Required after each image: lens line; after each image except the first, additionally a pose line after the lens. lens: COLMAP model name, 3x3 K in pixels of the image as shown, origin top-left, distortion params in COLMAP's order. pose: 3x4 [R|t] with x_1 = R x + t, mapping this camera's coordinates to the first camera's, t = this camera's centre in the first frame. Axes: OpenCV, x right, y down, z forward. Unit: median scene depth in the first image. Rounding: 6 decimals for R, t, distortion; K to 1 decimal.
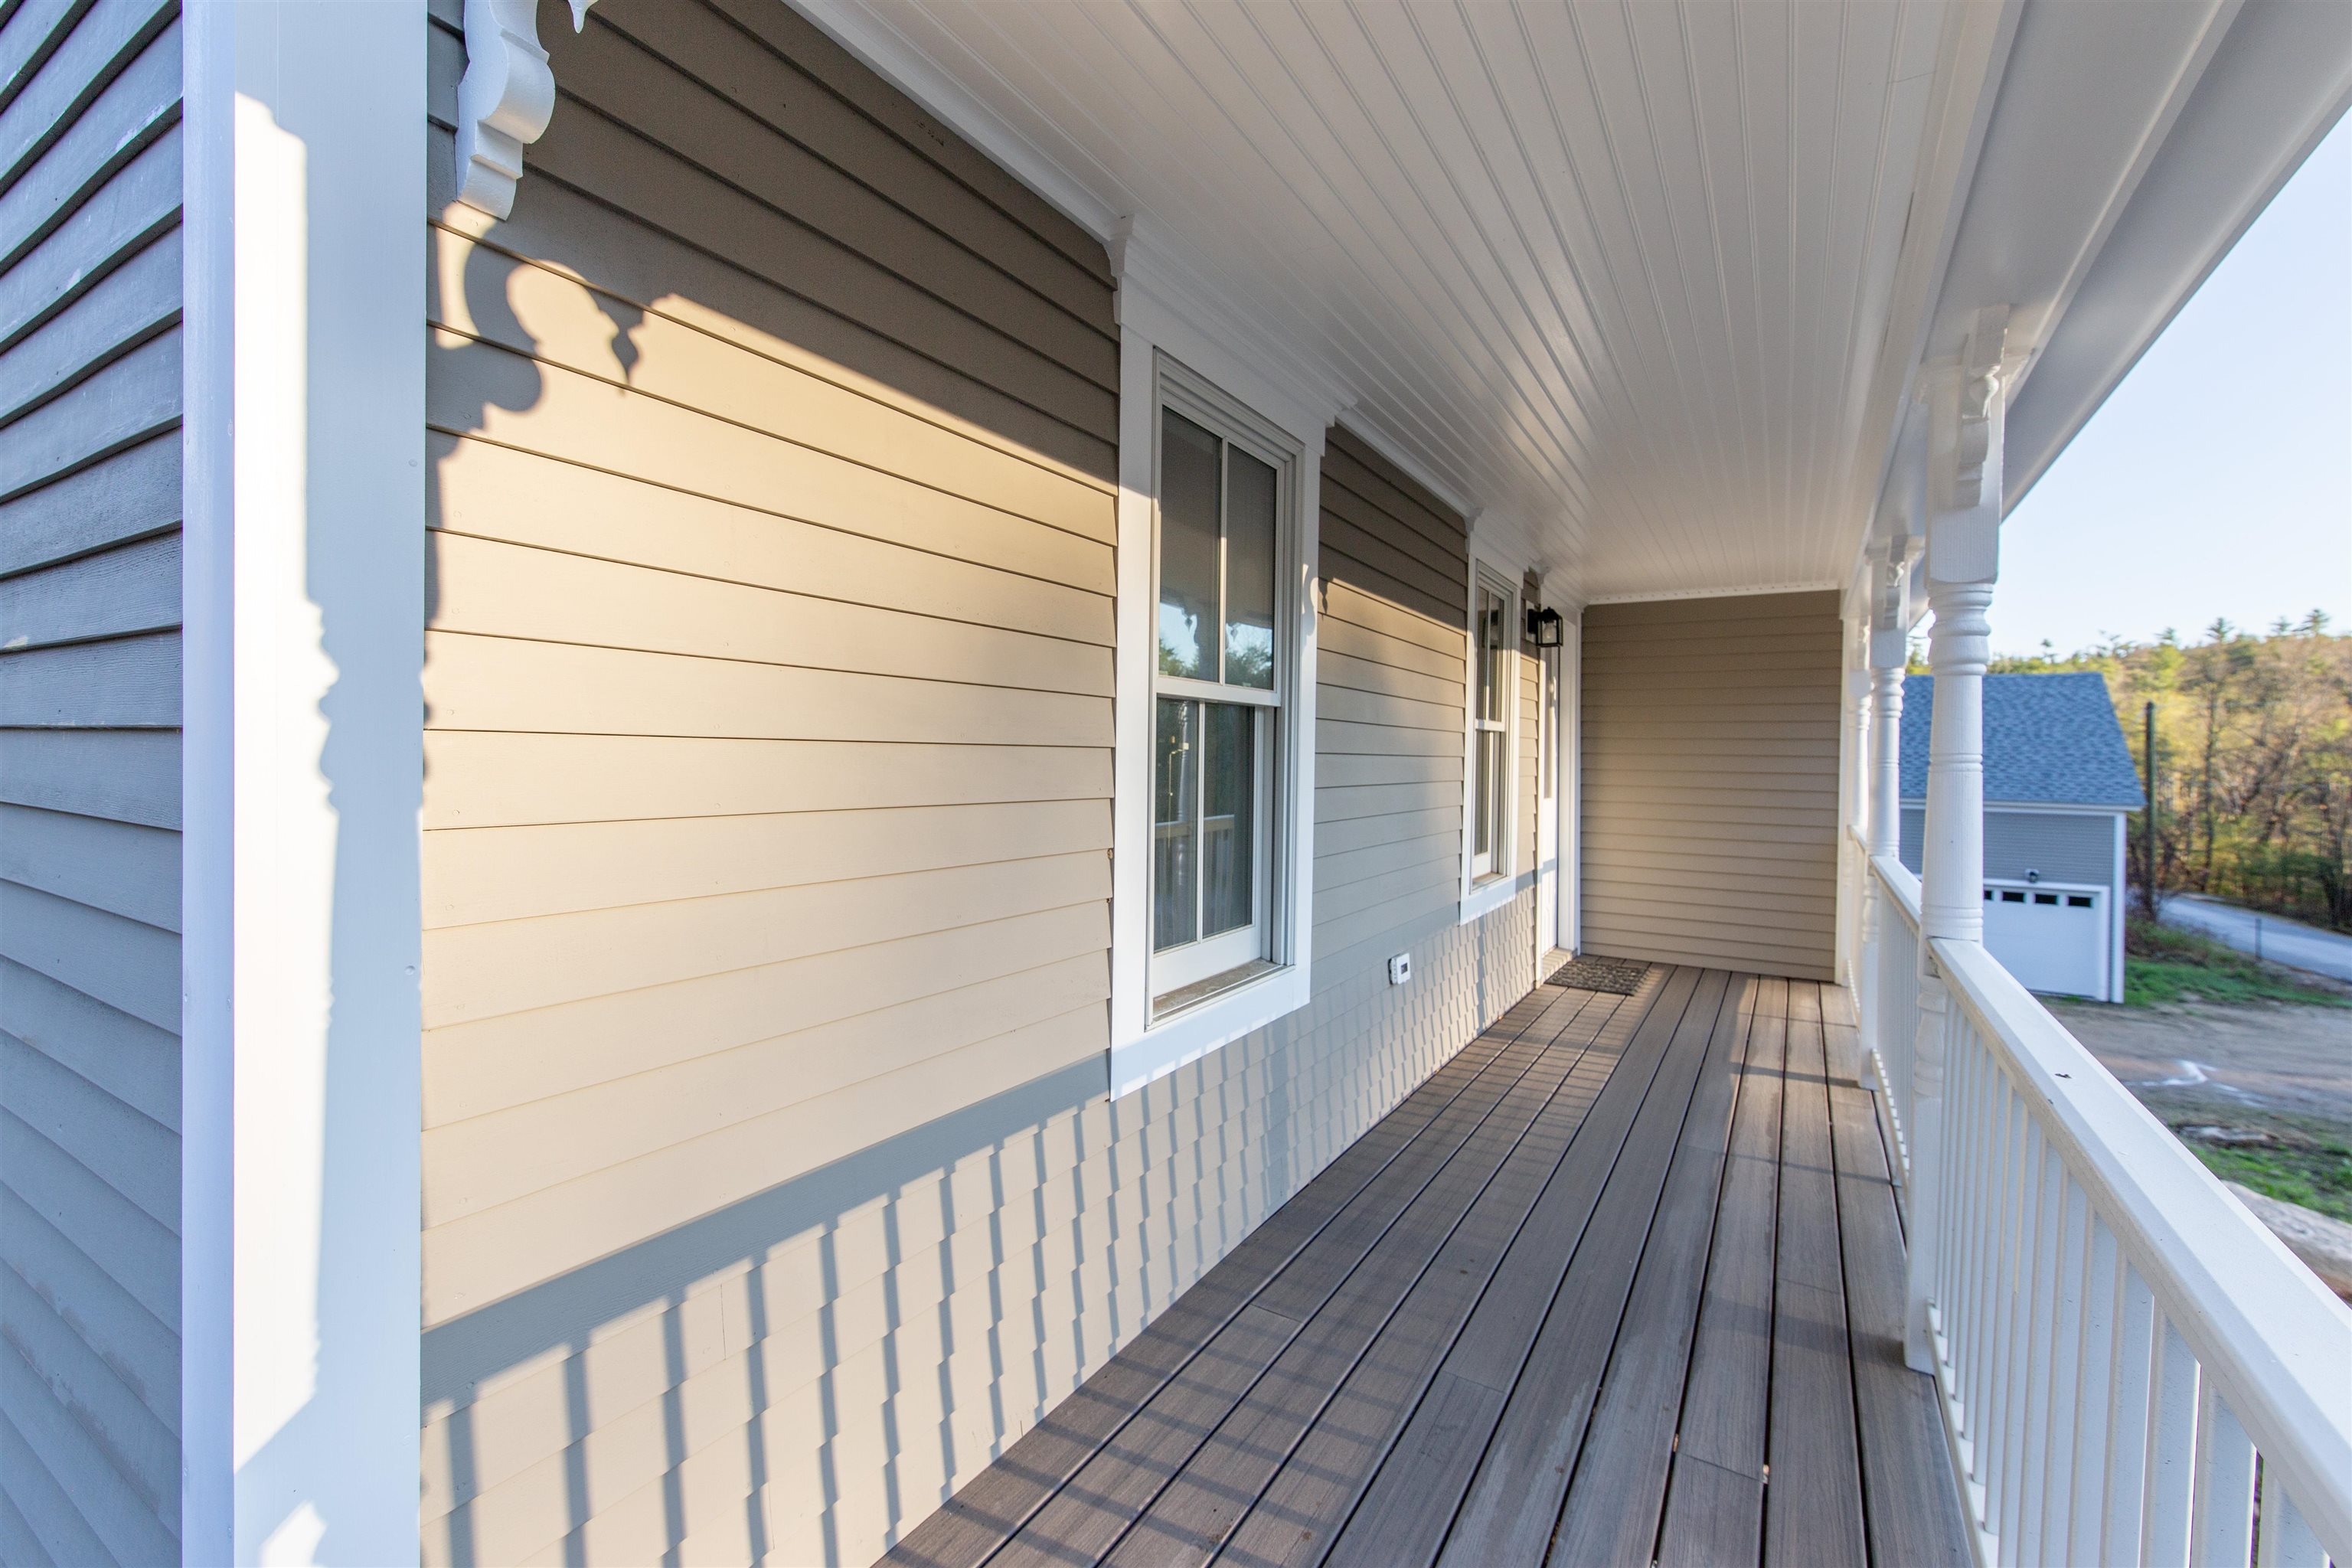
lens RADIAL K [[1009.1, 0, 1179.7], [0, 1009.1, 766.8], [0, 0, 1]] dist [0.000629, 0.000034]
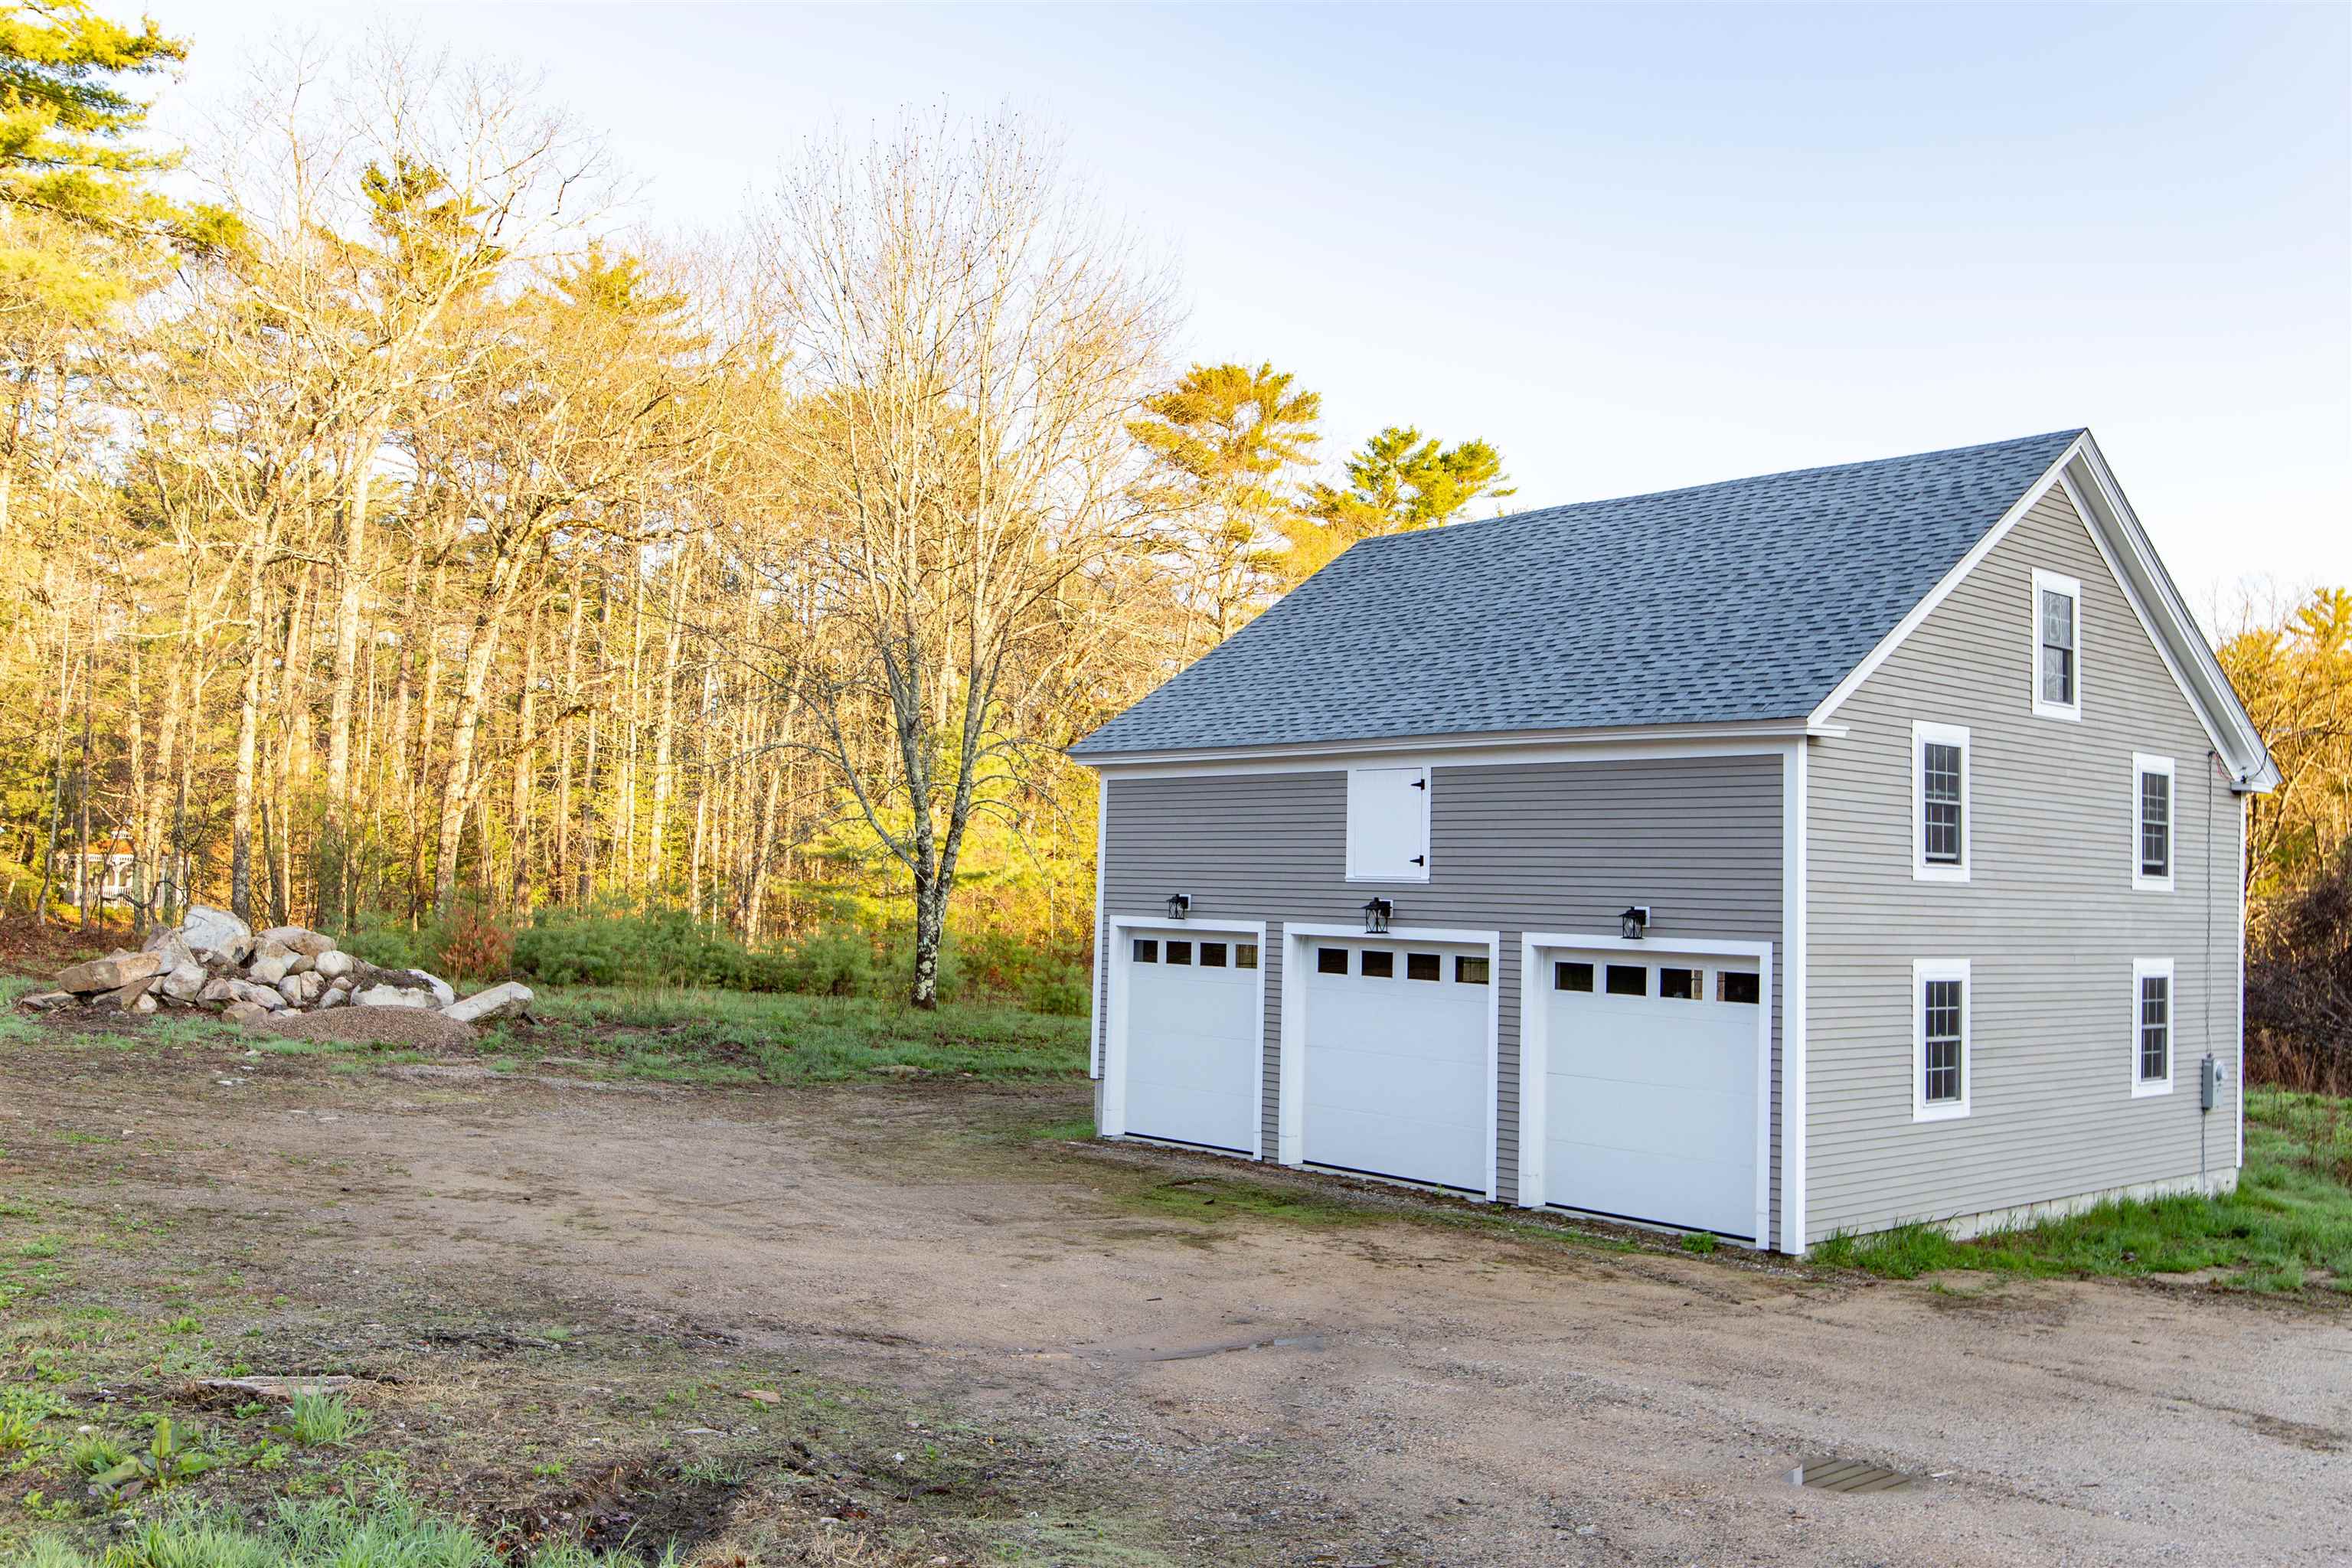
lens RADIAL K [[1960.9, 0, 1190.7], [0, 1960.9, 789.8], [0, 0, 1]] dist [0.000535, -0.003242]
pose [[0.961331, -0.006039, -0.275329, 0.904837], [-0.013489, 0.997527, -0.068978, 0.114369], [0.275065, 0.070024, 0.958872, 0.233096]]
